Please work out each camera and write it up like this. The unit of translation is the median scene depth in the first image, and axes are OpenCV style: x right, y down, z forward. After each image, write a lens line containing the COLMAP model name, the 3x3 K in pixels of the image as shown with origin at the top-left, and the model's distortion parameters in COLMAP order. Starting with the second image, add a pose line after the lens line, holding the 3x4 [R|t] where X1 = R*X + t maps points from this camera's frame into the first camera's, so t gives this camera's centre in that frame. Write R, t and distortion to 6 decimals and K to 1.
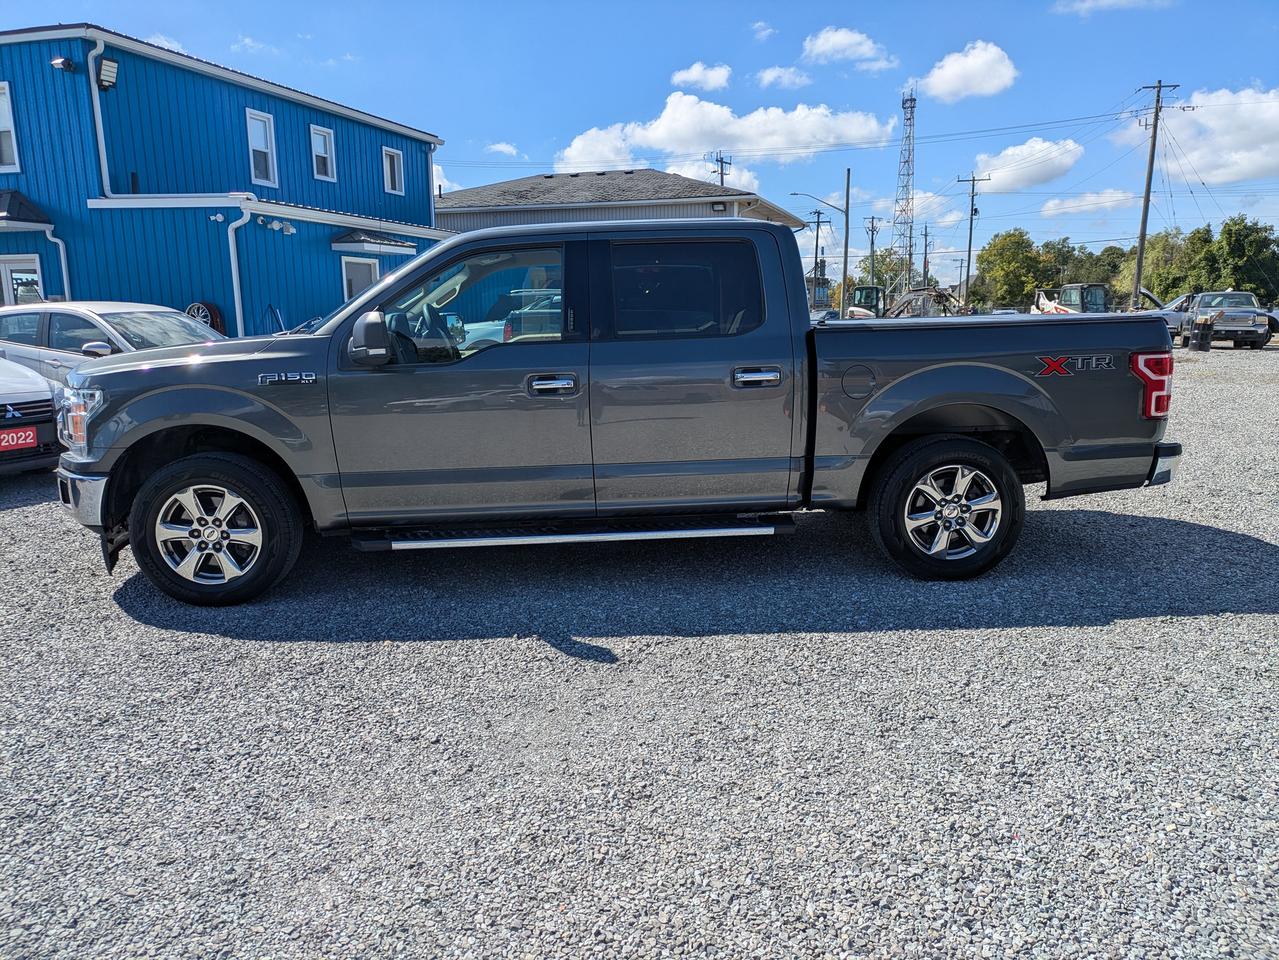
lens RADIAL K [[973.4, 0, 639.5], [0, 973.4, 480.0], [0, 0, 1]] dist [0.007942, -0.006828]
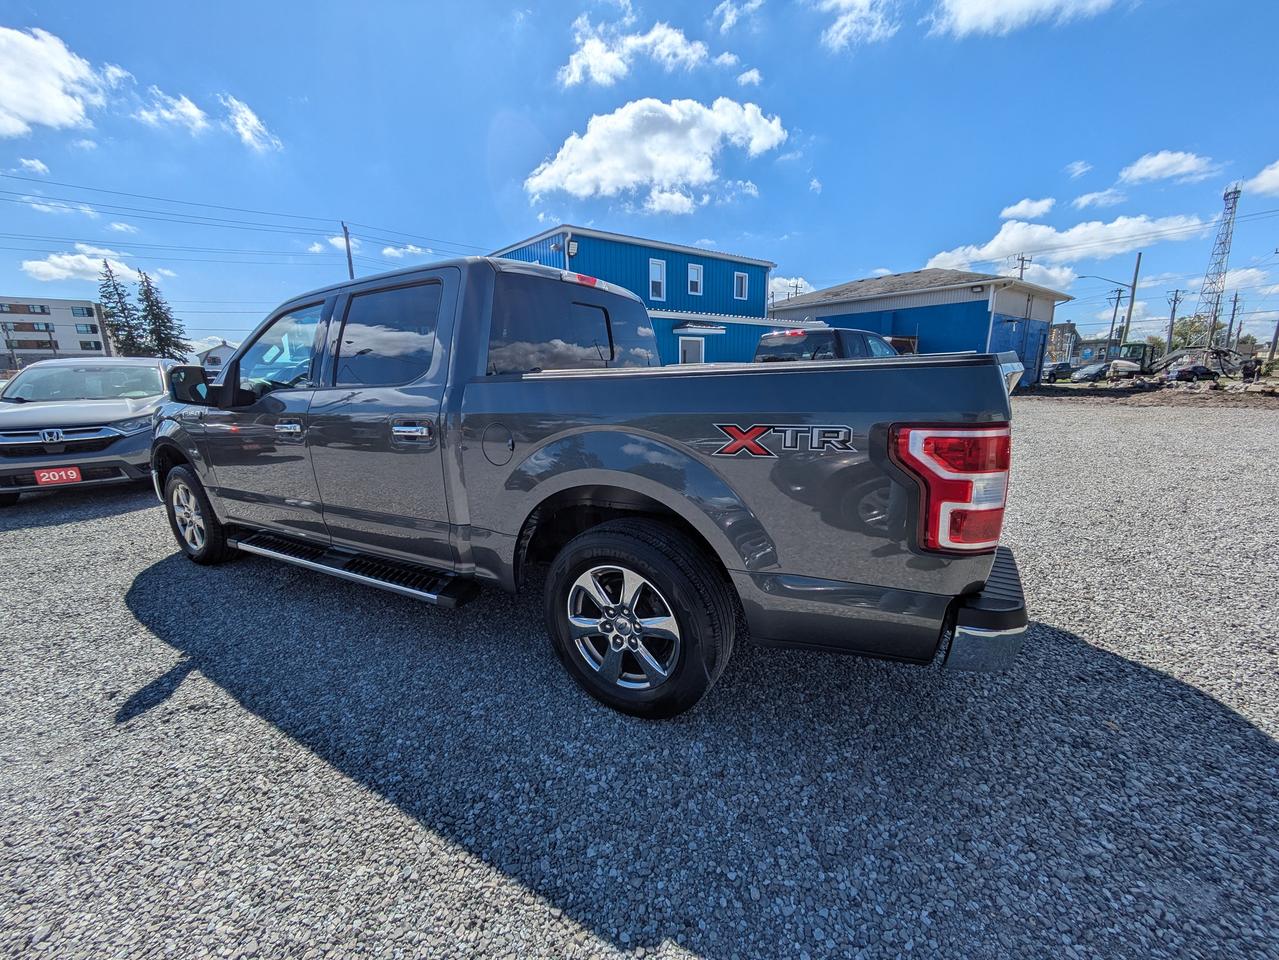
lens RADIAL K [[498.6, 0, 642.7], [0, 498.6, 472.1], [0, 0, 1]] dist [-0.002993, -0.000147]
pose [[0.840100, 0.097674, -0.533566, 0.085337], [-0.077768, 0.995181, 0.059730, -0.017551], [0.536828, -0.008685, 0.843647, 0.111096]]
